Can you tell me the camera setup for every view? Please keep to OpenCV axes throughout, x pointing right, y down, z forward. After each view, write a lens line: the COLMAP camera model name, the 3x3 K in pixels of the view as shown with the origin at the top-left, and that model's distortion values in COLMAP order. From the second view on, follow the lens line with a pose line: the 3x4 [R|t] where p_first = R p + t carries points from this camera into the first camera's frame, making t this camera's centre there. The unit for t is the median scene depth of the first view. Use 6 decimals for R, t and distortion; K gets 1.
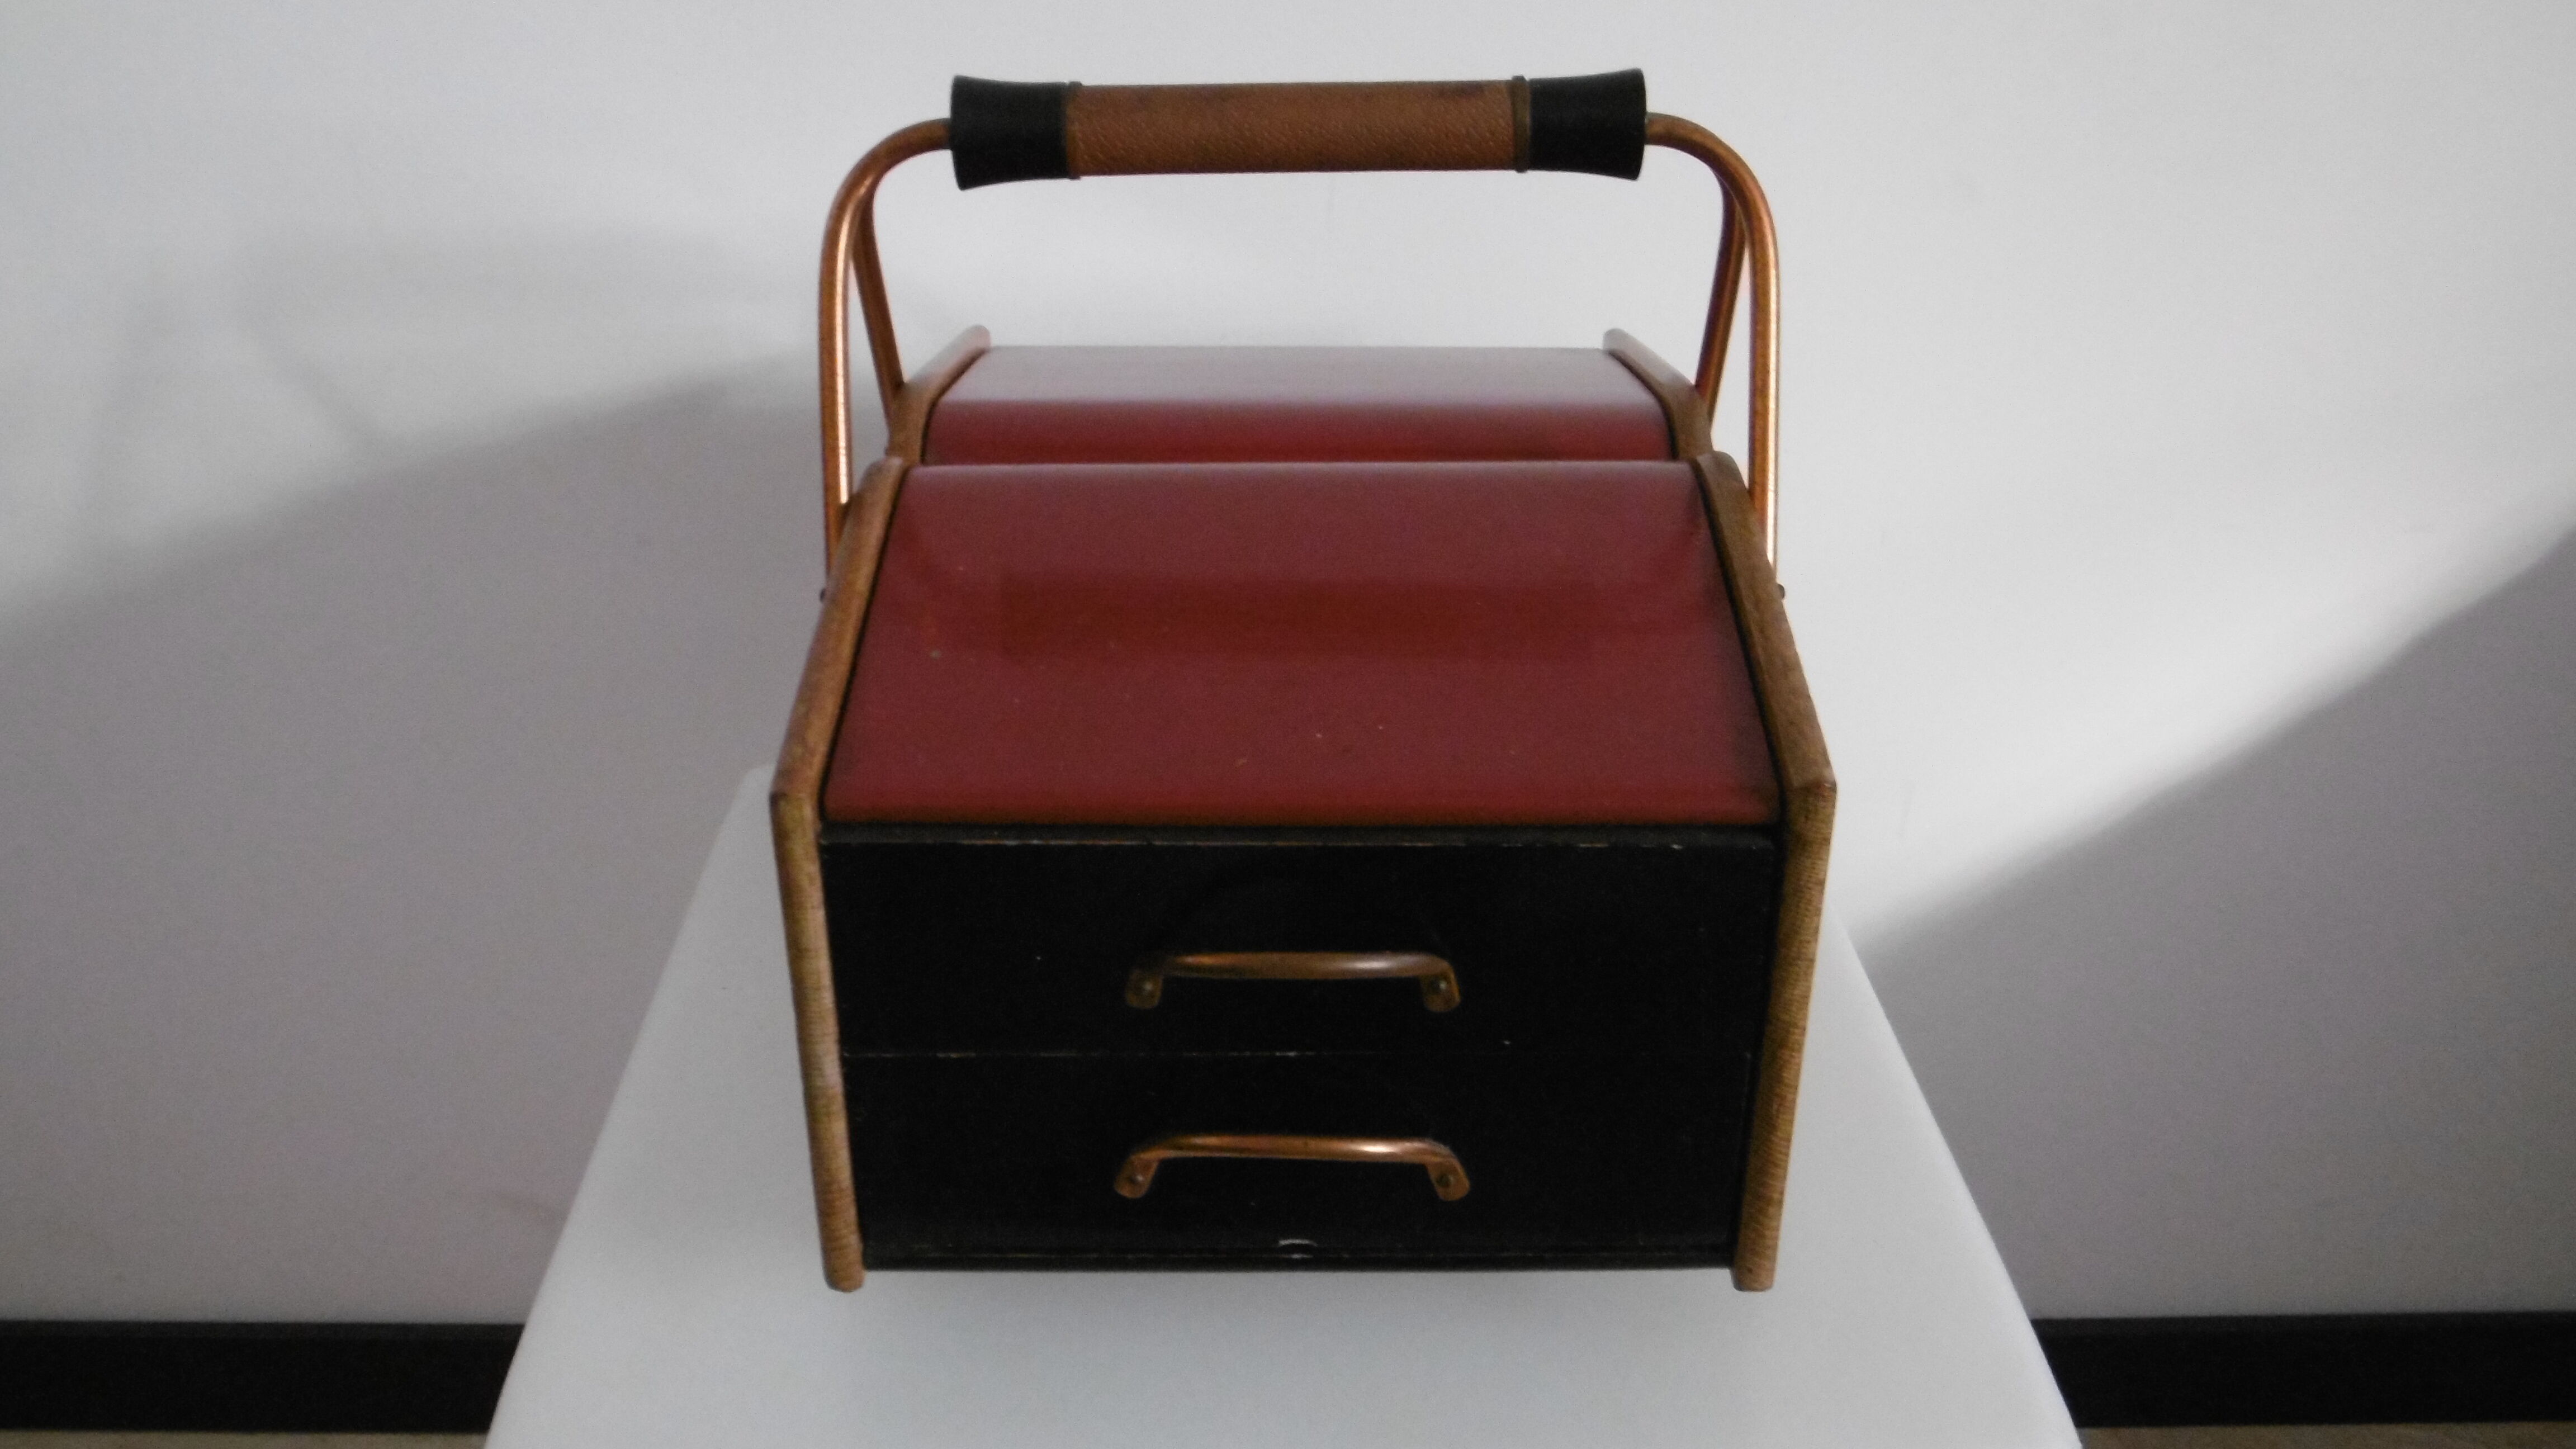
lens RADIAL K [[2372.0, 0, 1264.1], [0, 2372.0, 710.7], [0, 0, 1]] dist [-0.047288, -0.010908]
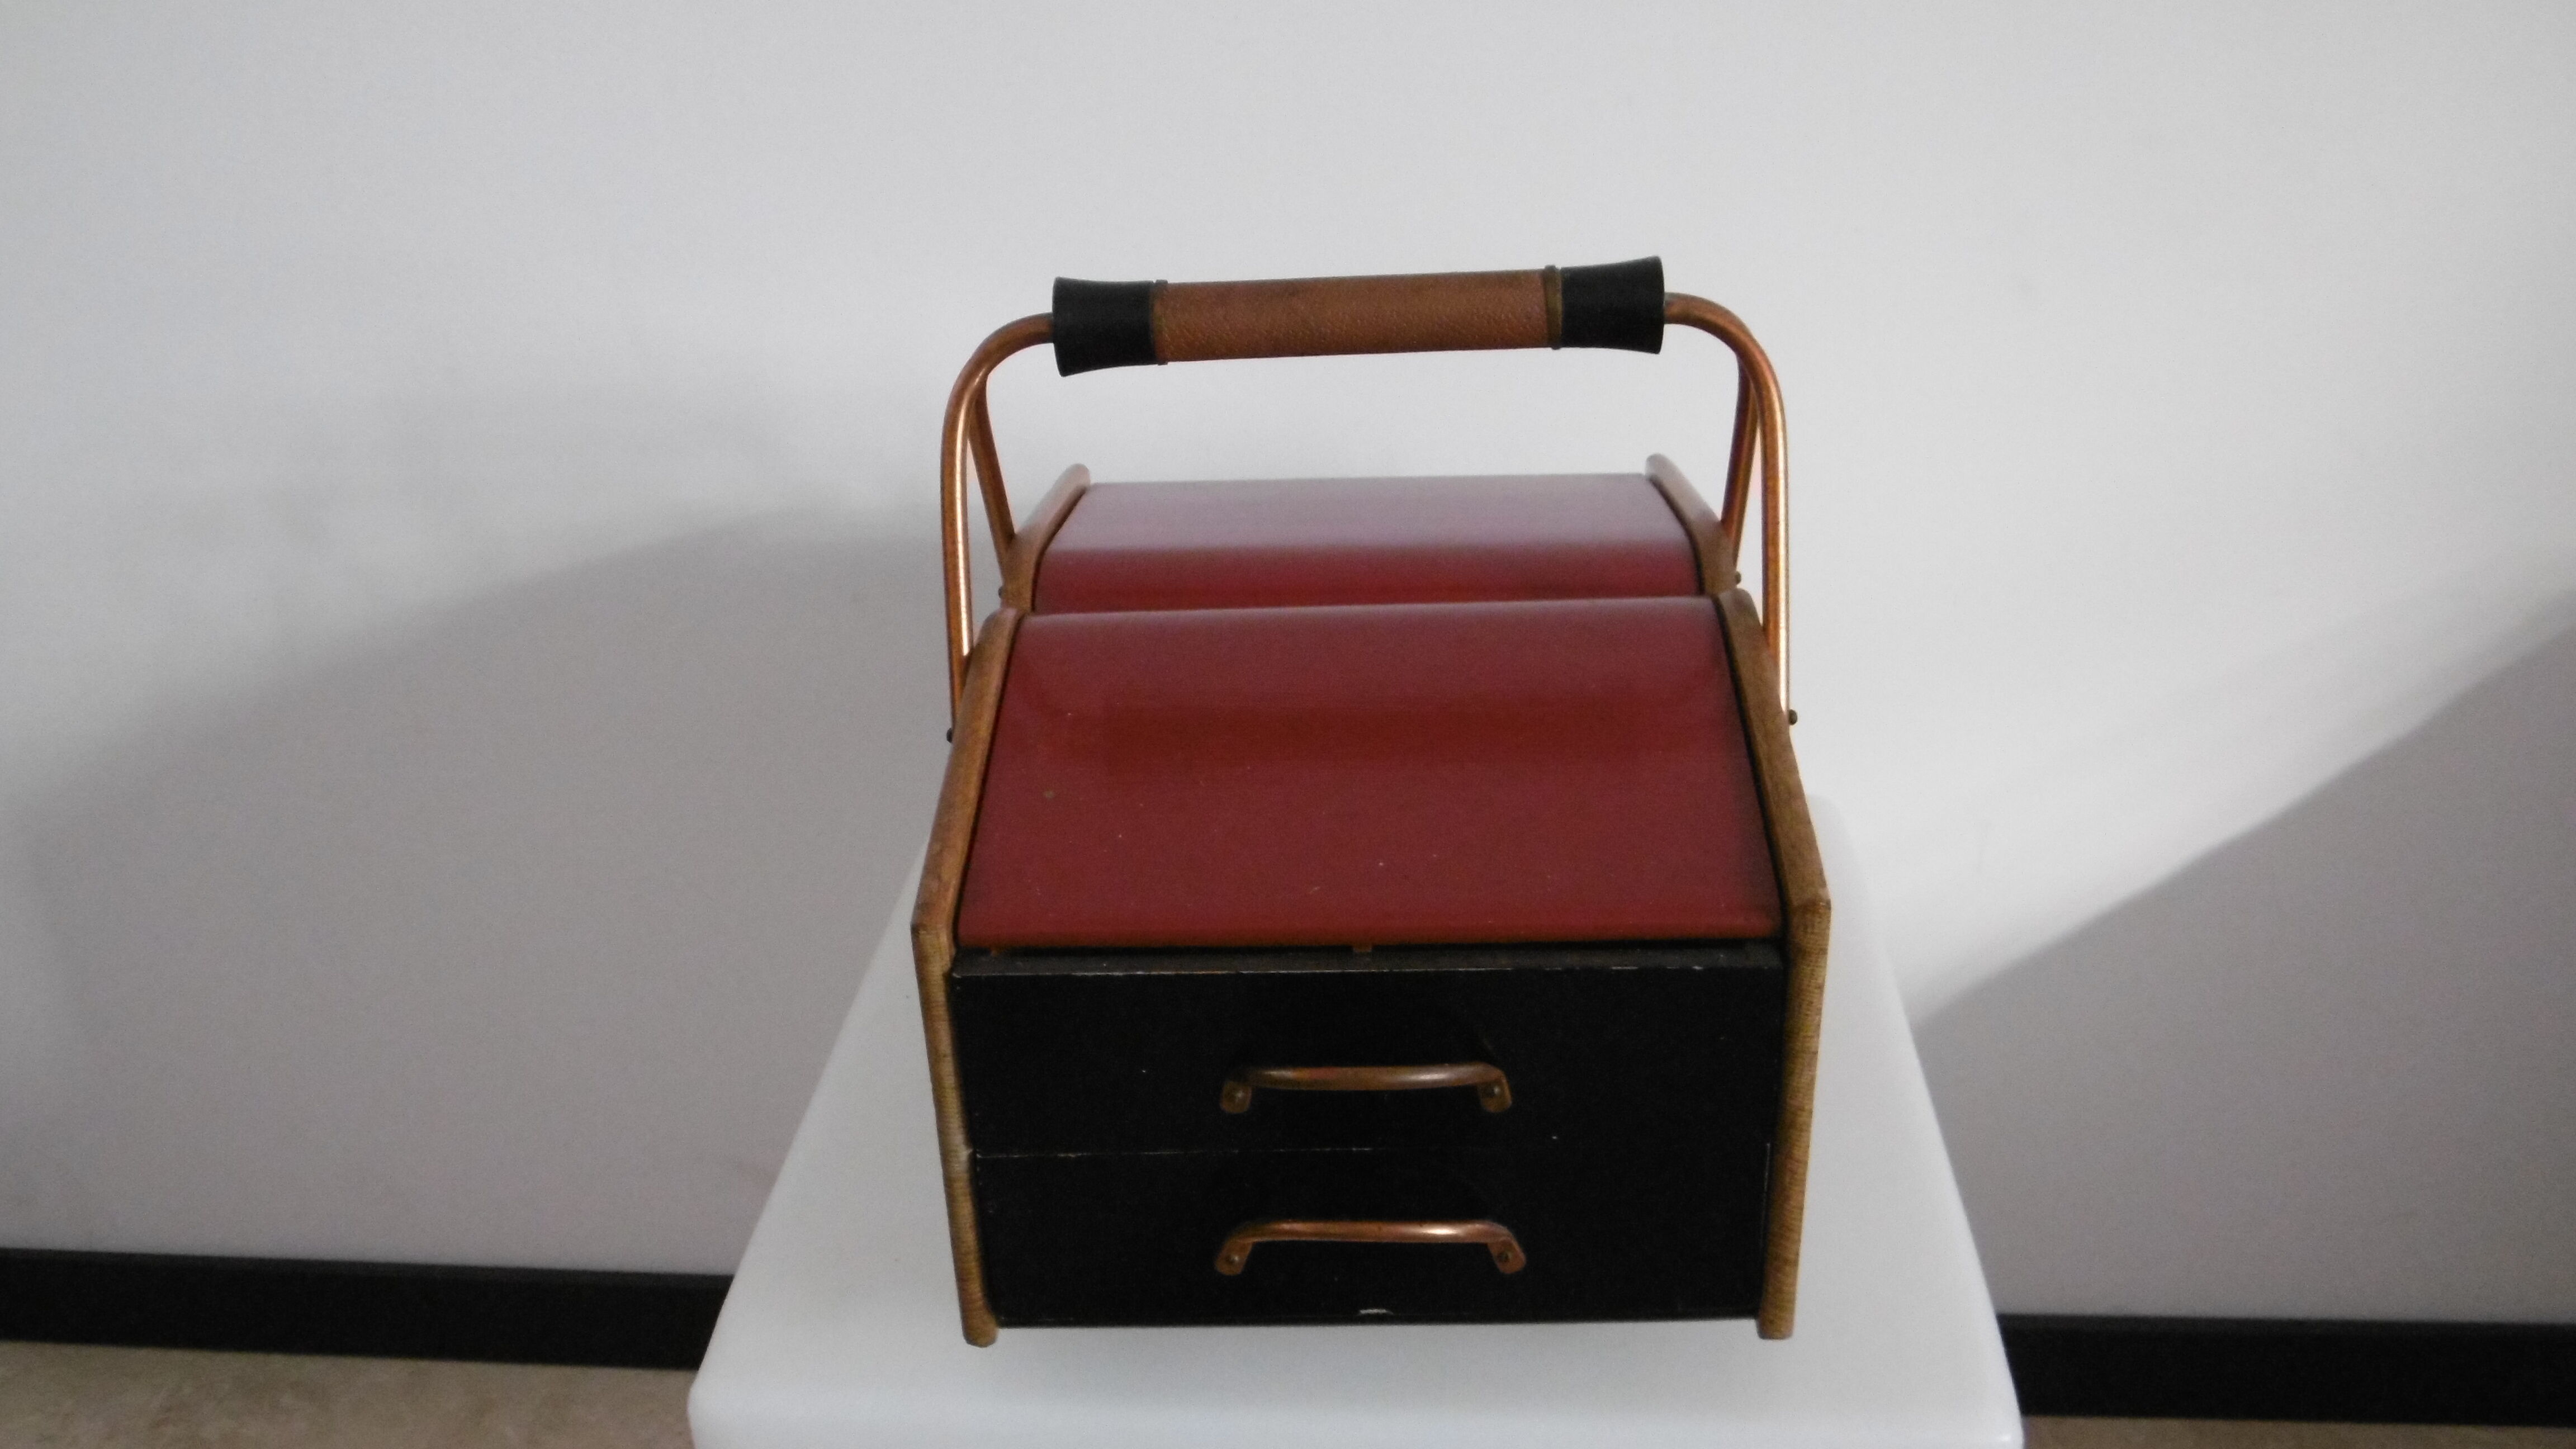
lens RADIAL K [[2343.9, 0, 1299.9], [0, 2343.9, 713.9], [0, 0, 1]] dist [-0.064105, 0.003756]
pose [[0.999354, -0.023761, -0.026958, 0.012683], [0.023444, 0.999653, -0.012020, -0.043562], [0.027234, 0.011381, 0.999564, -0.122400]]
